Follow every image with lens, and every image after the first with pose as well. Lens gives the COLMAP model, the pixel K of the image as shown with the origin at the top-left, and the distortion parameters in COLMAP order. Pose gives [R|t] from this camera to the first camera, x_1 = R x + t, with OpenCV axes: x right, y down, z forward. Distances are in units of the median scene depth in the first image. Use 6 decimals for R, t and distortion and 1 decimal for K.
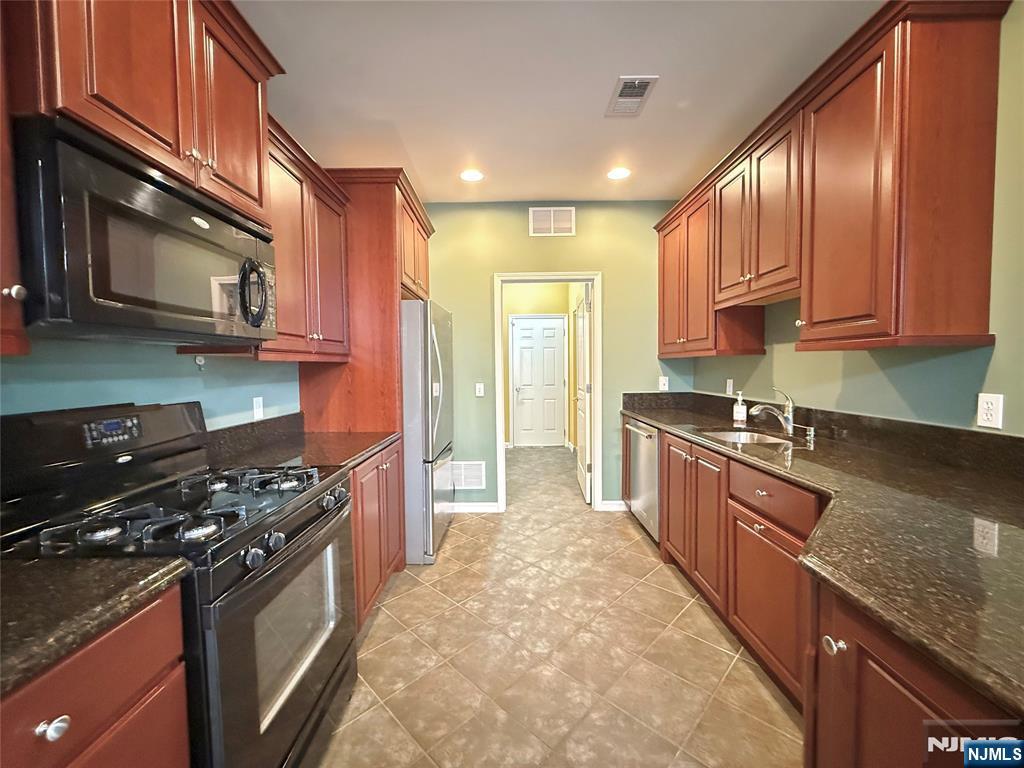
lens RADIAL K [[406.9, 0, 509.2], [0, 406.9, 382.7], [0, 0, 1]] dist [-0.000799, 0.000384]
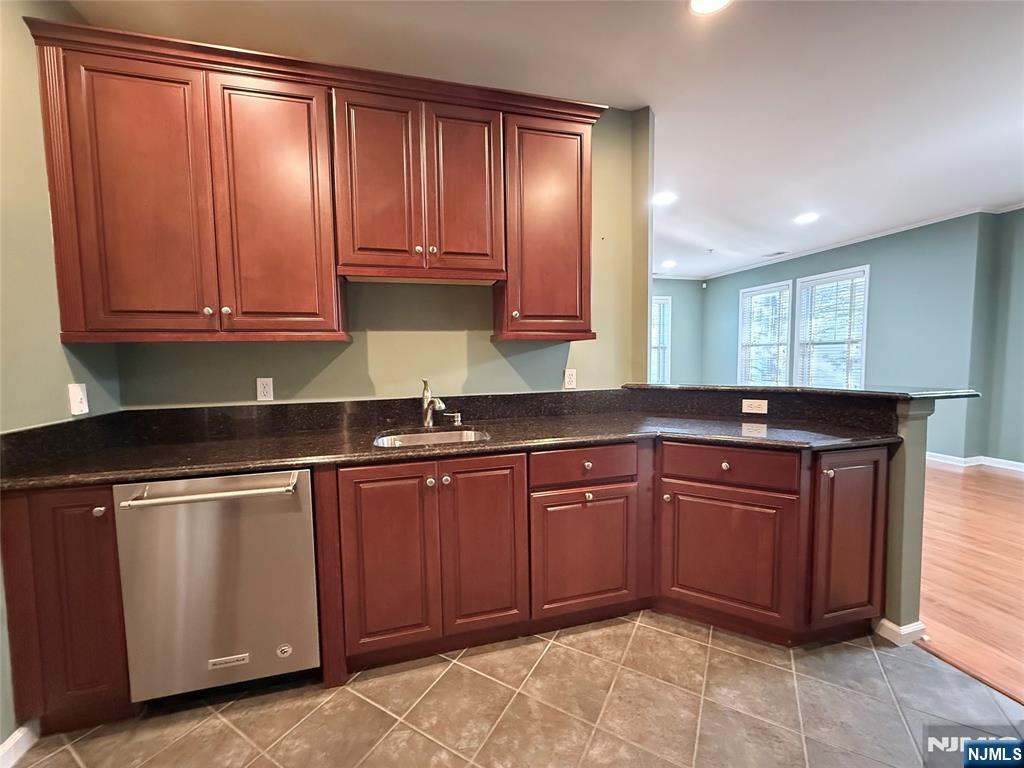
lens RADIAL K [[406.9, 0, 508.7], [0, 406.9, 382.8], [0, 0, 1]] dist [-0.000799, 0.000384]
pose [[-0.258204, -0.047424, 0.964926, -0.298638], [0.059609, 0.996109, 0.064907, -0.028905], [-0.964250, 0.074278, -0.254373, 1.120224]]
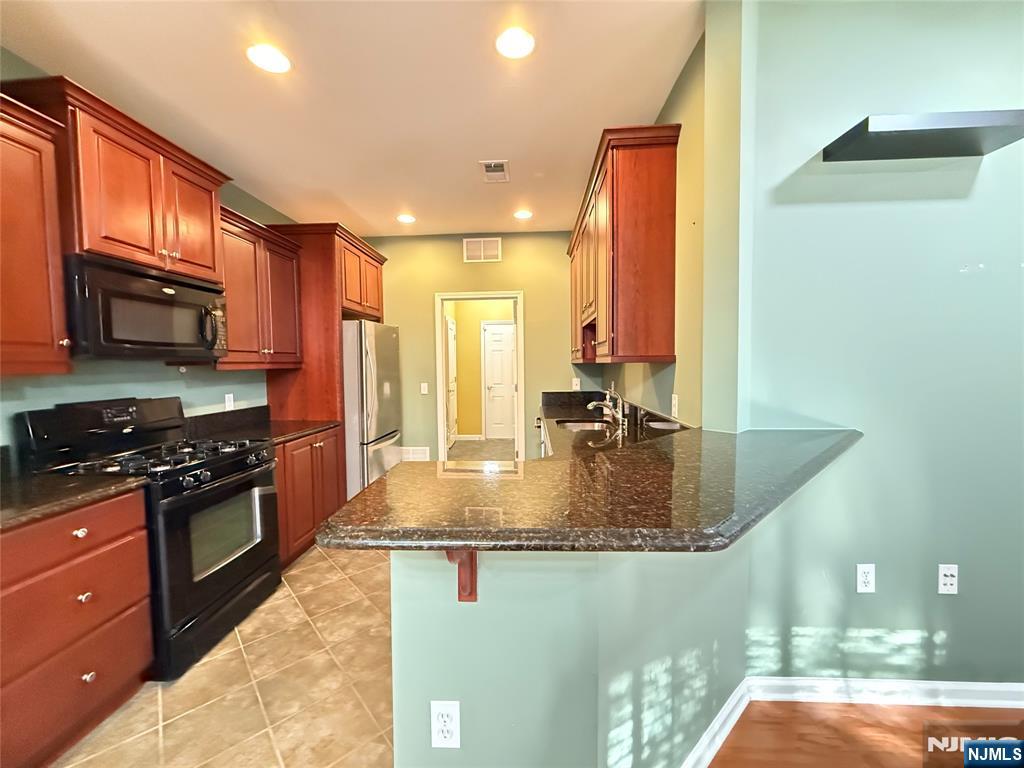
lens RADIAL K [[406.9, 0, 508.1], [0, 406.9, 382.4], [0, 0, 1]] dist [-0.000799, 0.000384]
pose [[0.998157, 0.003482, -0.060589, 0.431355], [-0.003084, 0.999973, 0.006665, -0.017200], [0.060611, -0.006466, 0.998141, -0.345995]]
